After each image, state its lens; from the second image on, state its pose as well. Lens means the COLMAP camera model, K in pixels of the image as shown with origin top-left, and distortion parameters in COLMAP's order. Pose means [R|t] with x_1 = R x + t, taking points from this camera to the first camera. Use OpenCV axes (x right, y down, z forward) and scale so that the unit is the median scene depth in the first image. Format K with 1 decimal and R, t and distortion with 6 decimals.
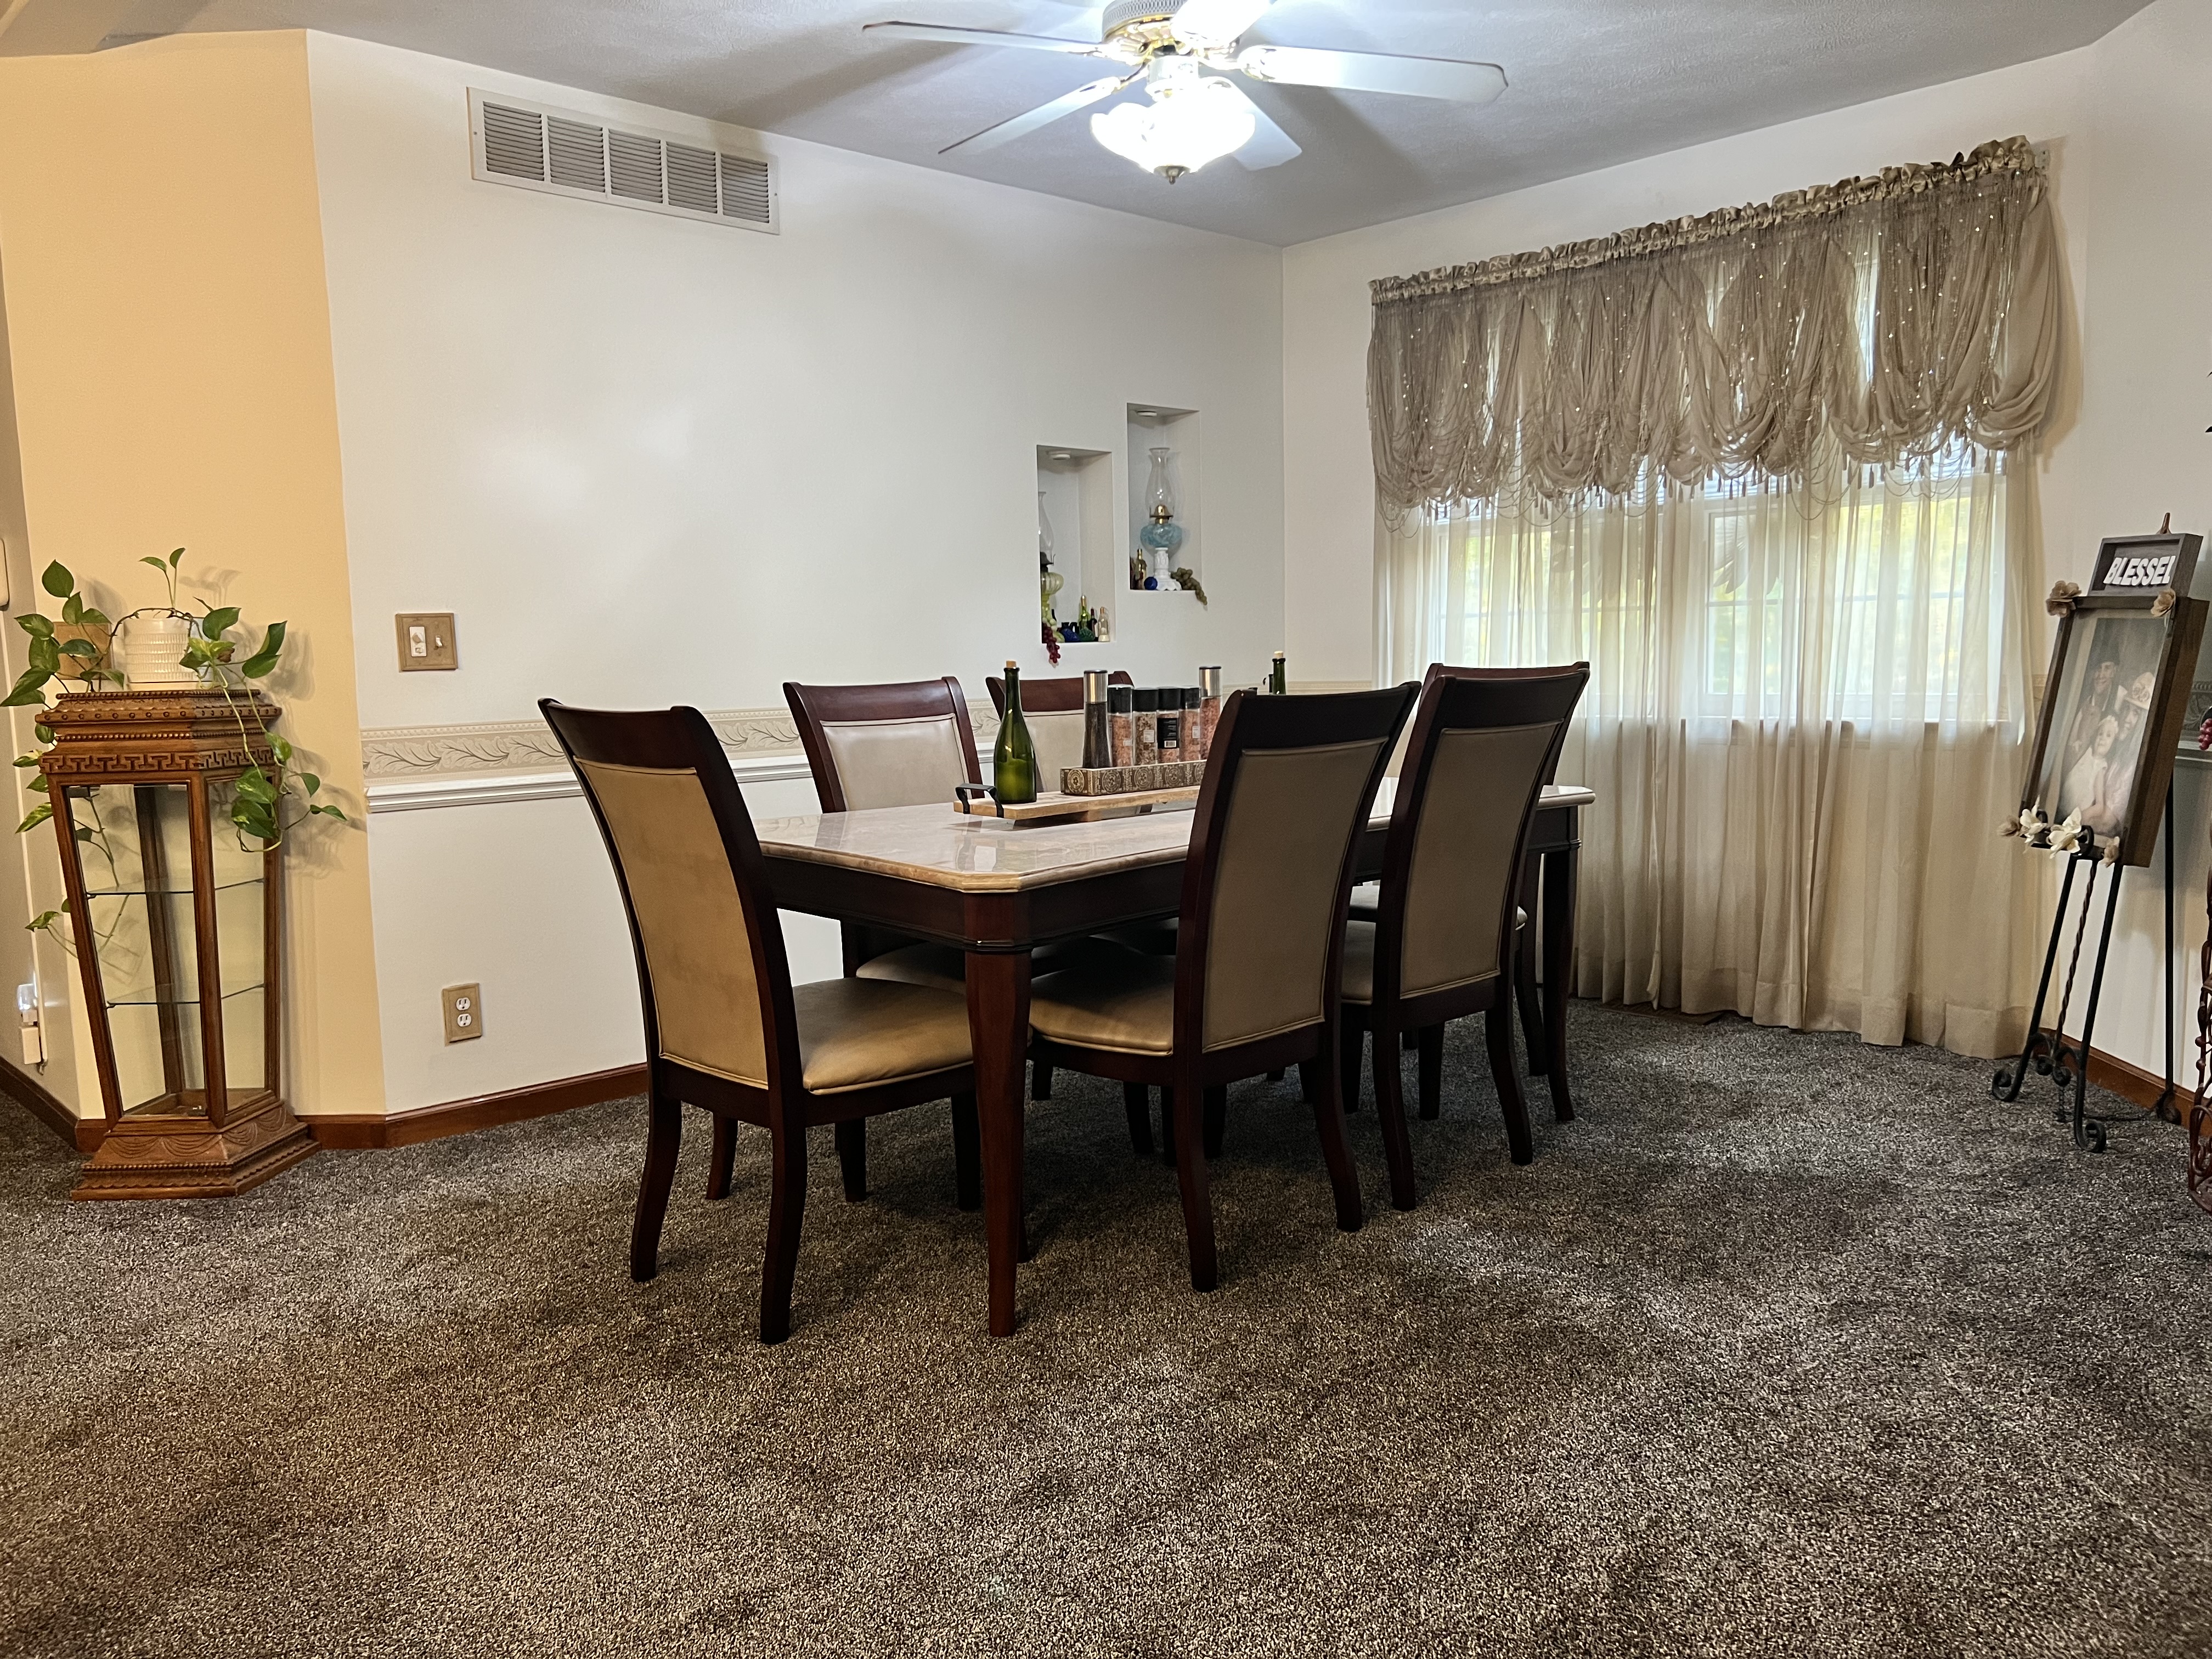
lens RADIAL K [[1643.0, 0, 1098.8], [0, 1643.0, 837.4], [0, 0, 1]] dist [0.045094, -0.028288]
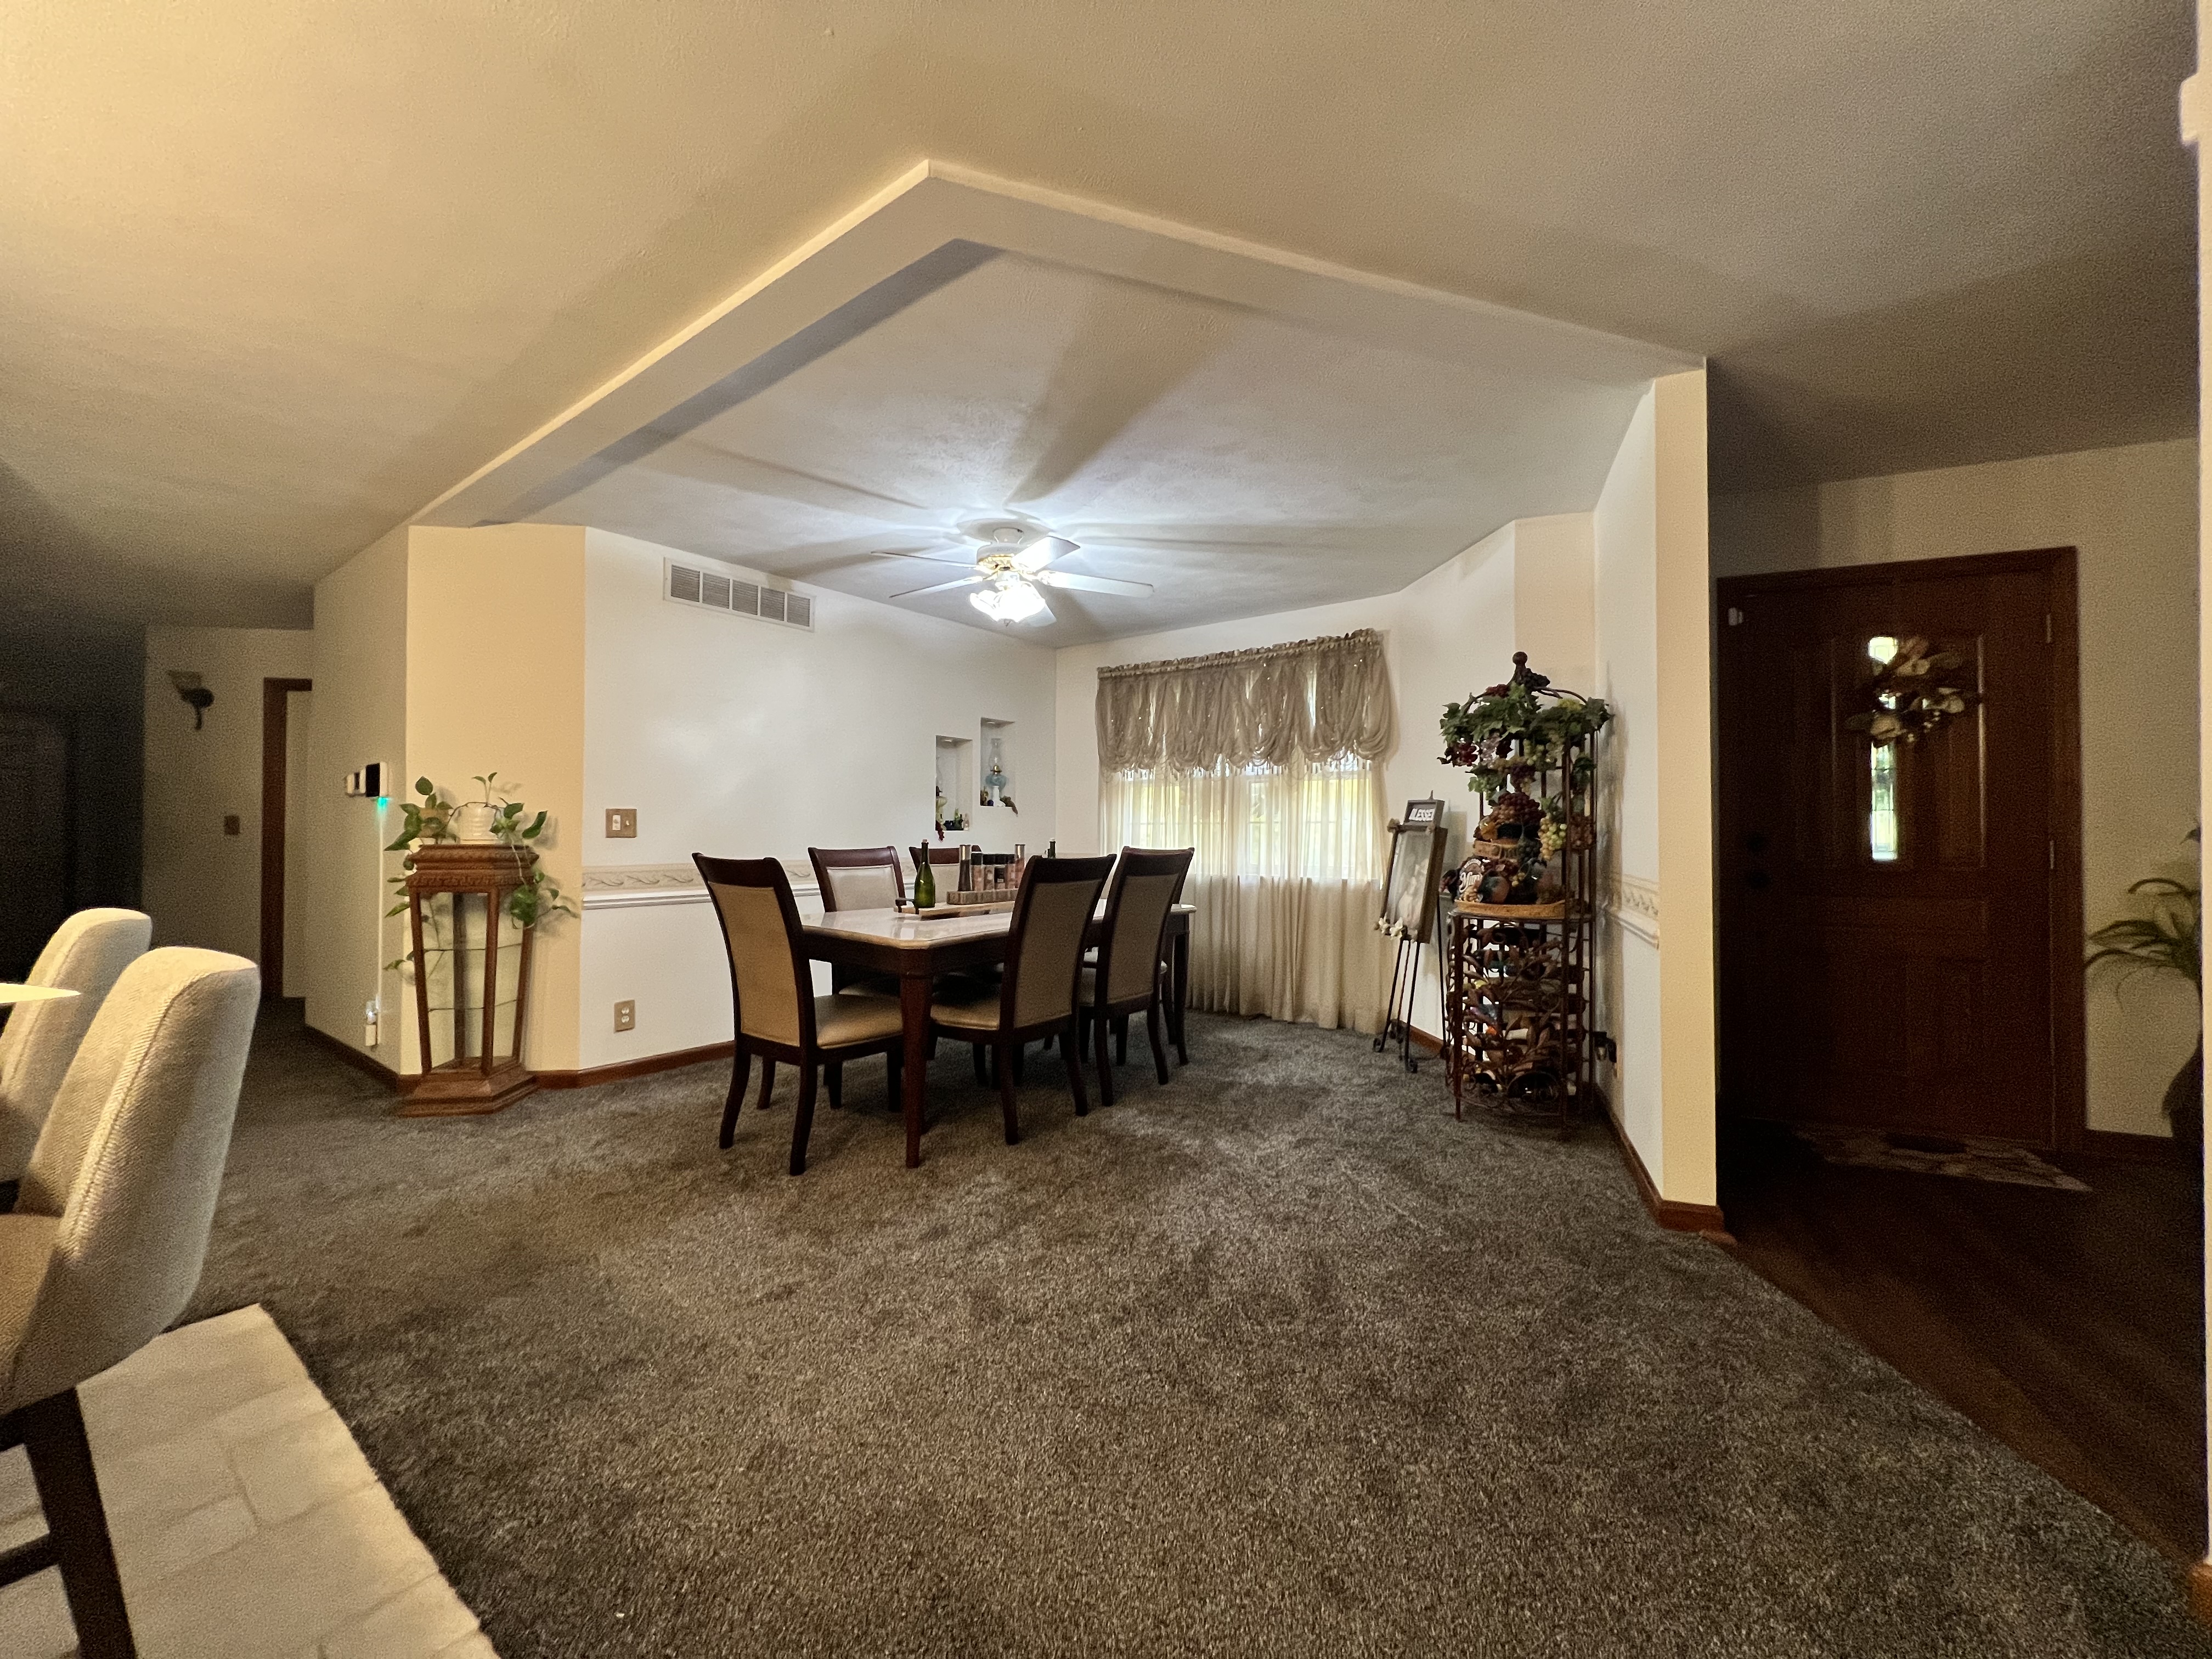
lens RADIAL K [[891.4, 0, 1103.0], [0, 891.4, 826.2], [0, 0, 1]] dist [0.001189, 0.000569]
pose [[0.985935, 0.028569, 0.164668, -0.016133], [-0.007932, 0.992170, -0.124644, 0.014134], [-0.166939, 0.121585, 0.978442, -0.140050]]
